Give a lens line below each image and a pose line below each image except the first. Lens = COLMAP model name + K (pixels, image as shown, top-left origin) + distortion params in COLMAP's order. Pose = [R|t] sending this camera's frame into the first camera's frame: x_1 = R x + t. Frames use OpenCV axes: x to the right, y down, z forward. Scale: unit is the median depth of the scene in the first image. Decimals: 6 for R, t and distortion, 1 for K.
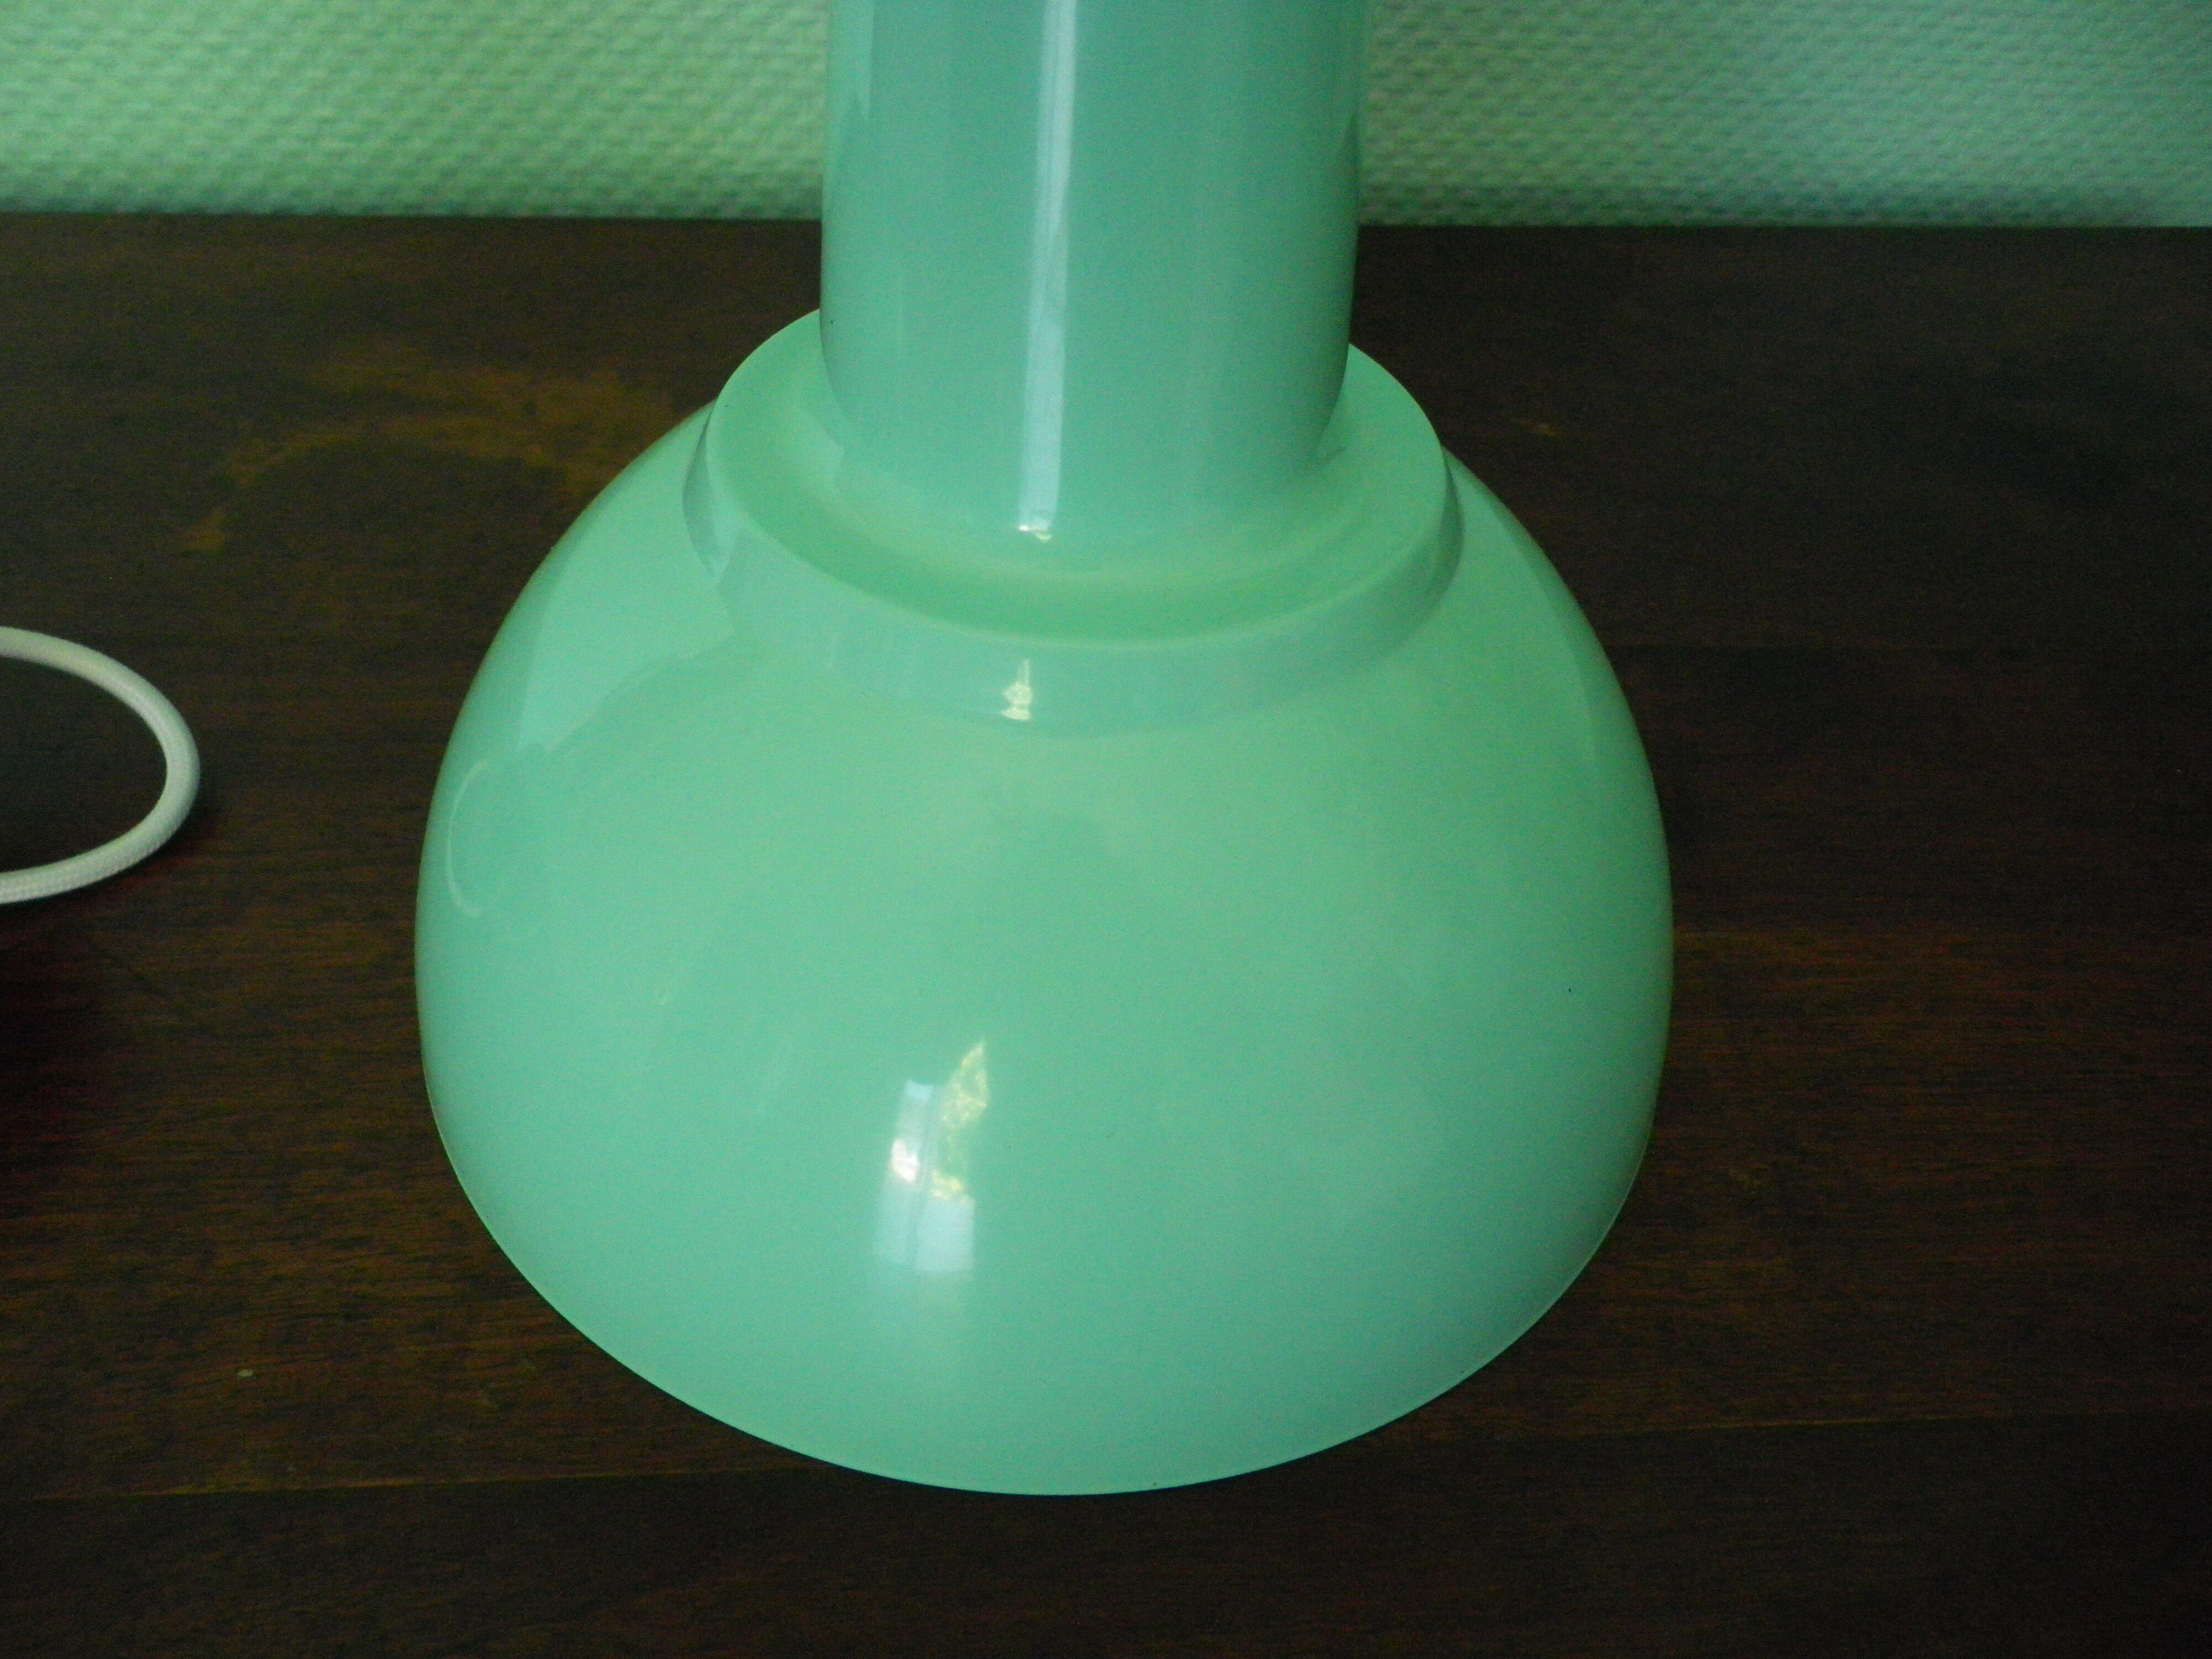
lens RADIAL K [[1670.0, 0, 1106.0], [0, 1670.0, 829.5], [0, 0, 1]] dist [-0.004643, -0.002388]
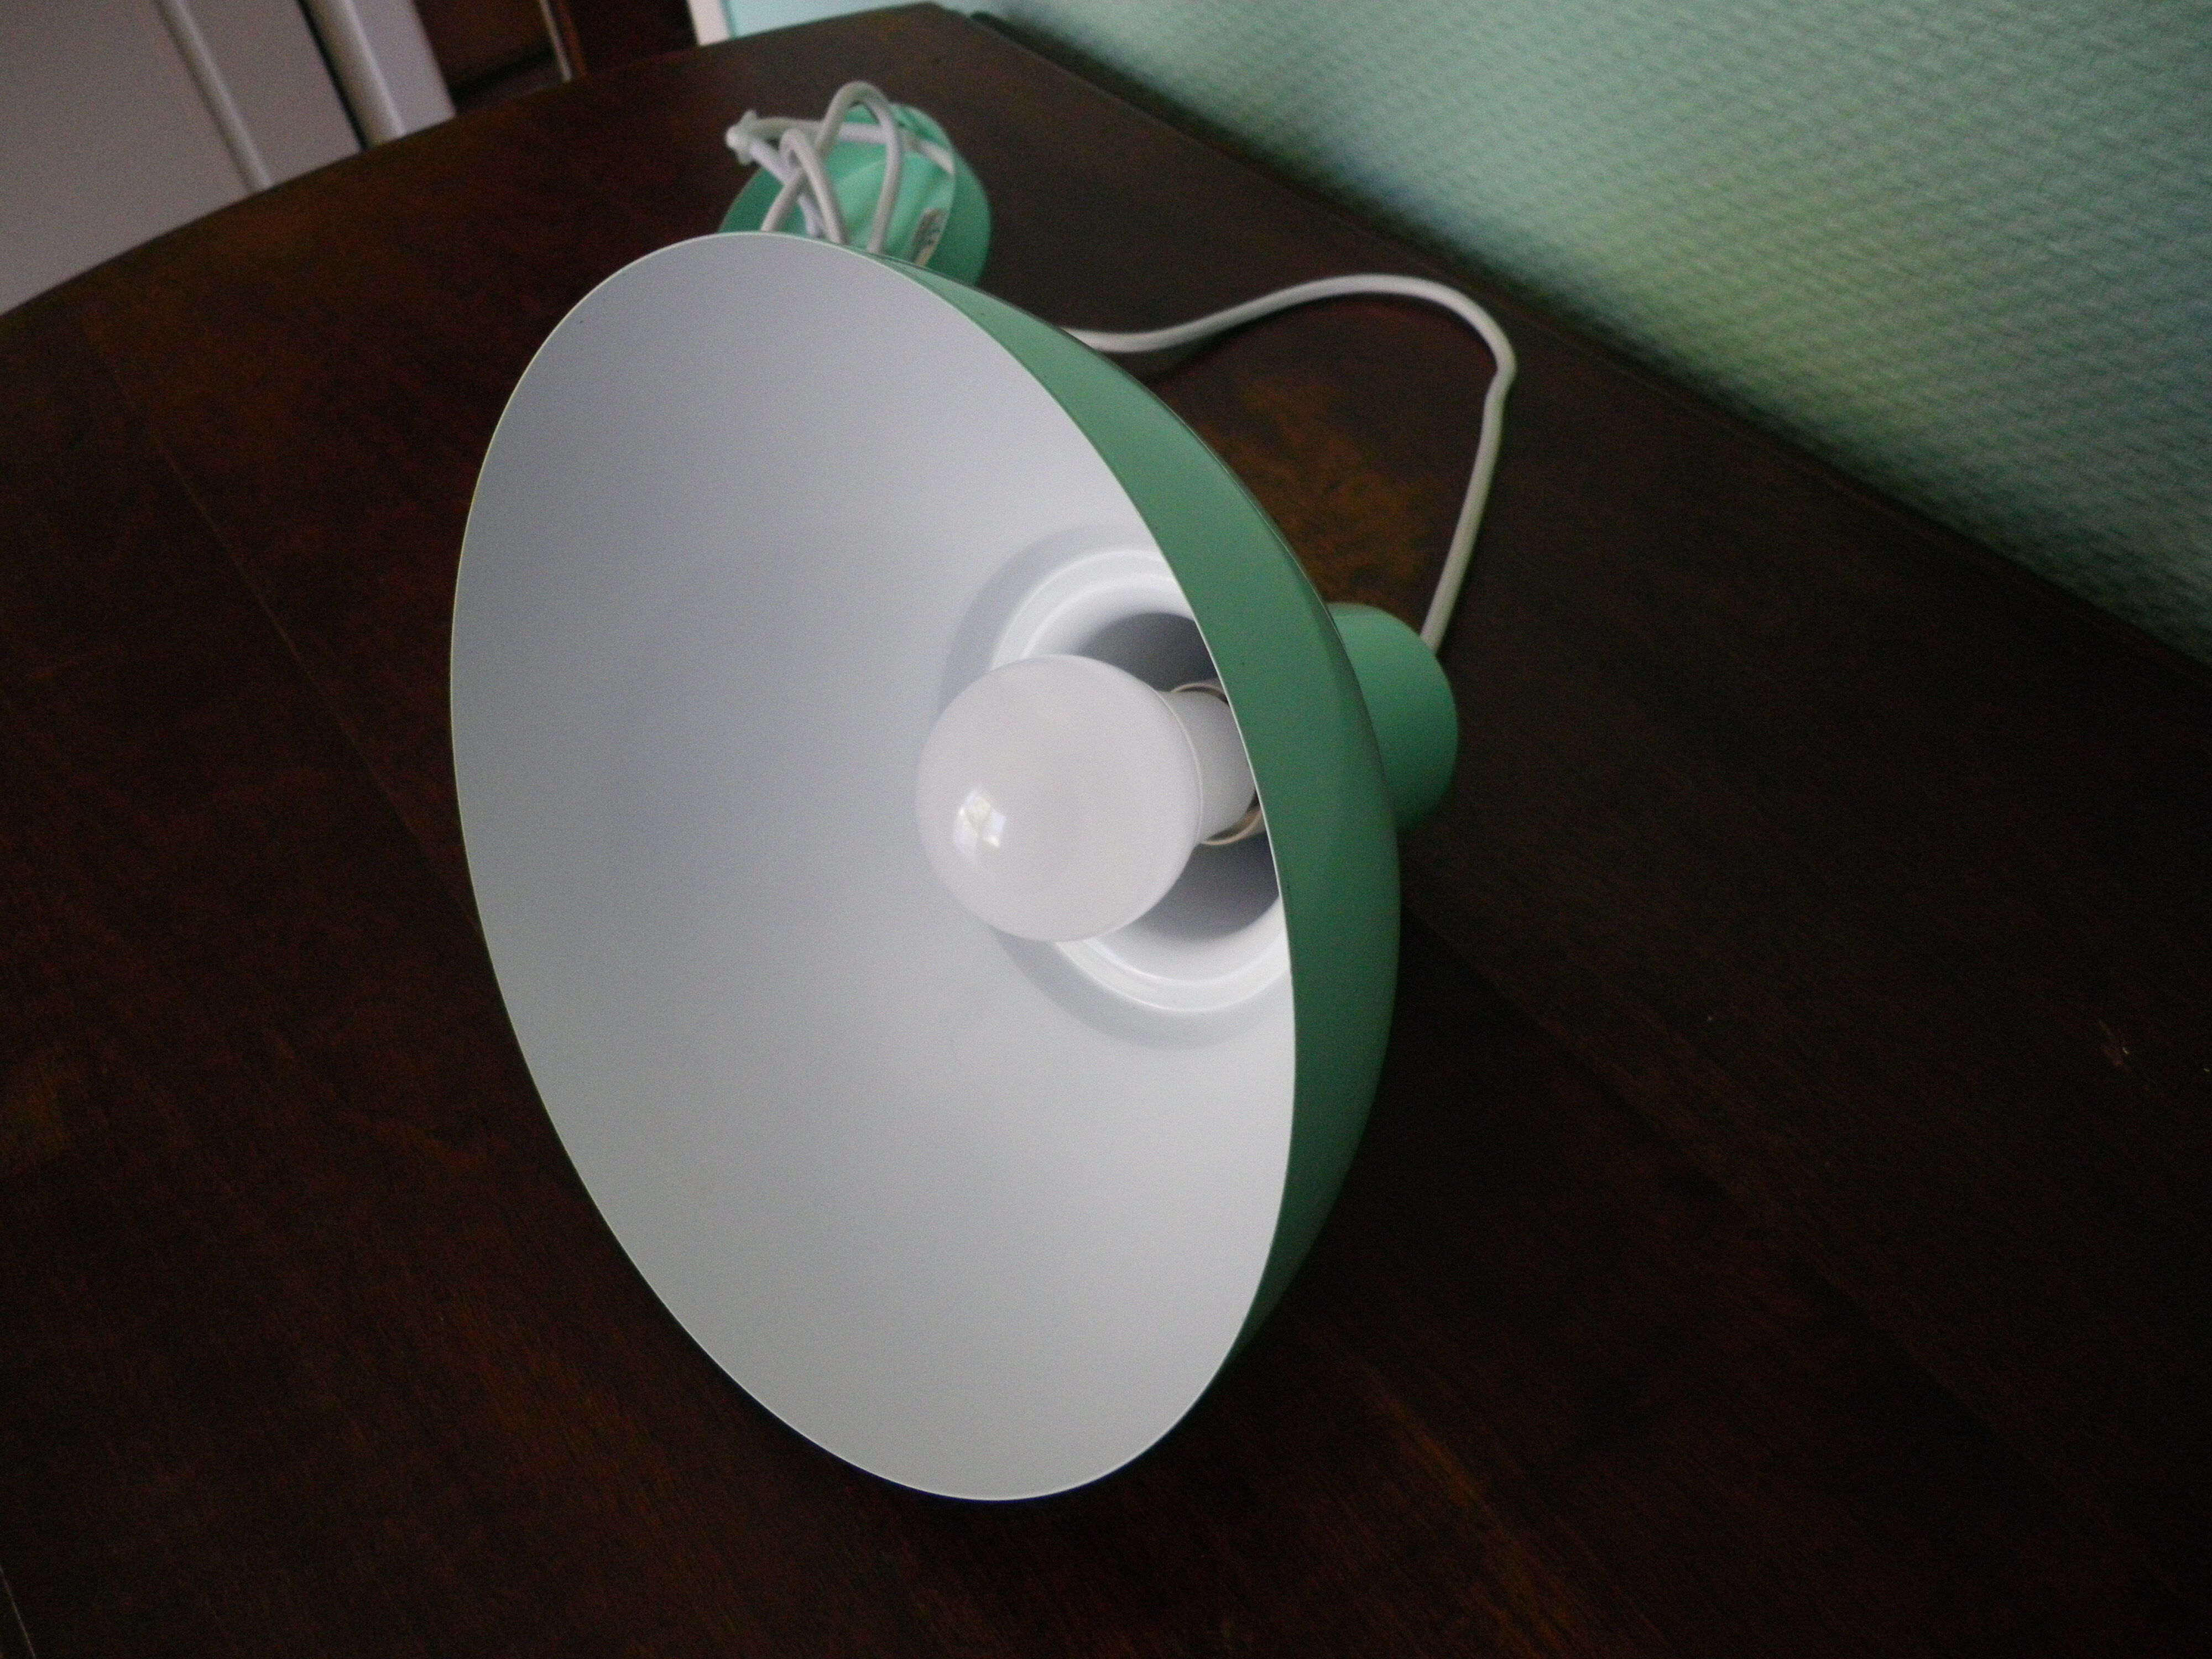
lens RADIAL K [[1670.0, 0, 1106.0], [0, 1670.0, 829.5], [0, 0, 1]] dist [-0.004643, -0.002388]
pose [[0.537610, 0.586378, -0.605917, 0.385780], [-0.513802, 0.797593, 0.315994, -0.298249], [0.668567, 0.141440, 0.730077, 0.022314]]
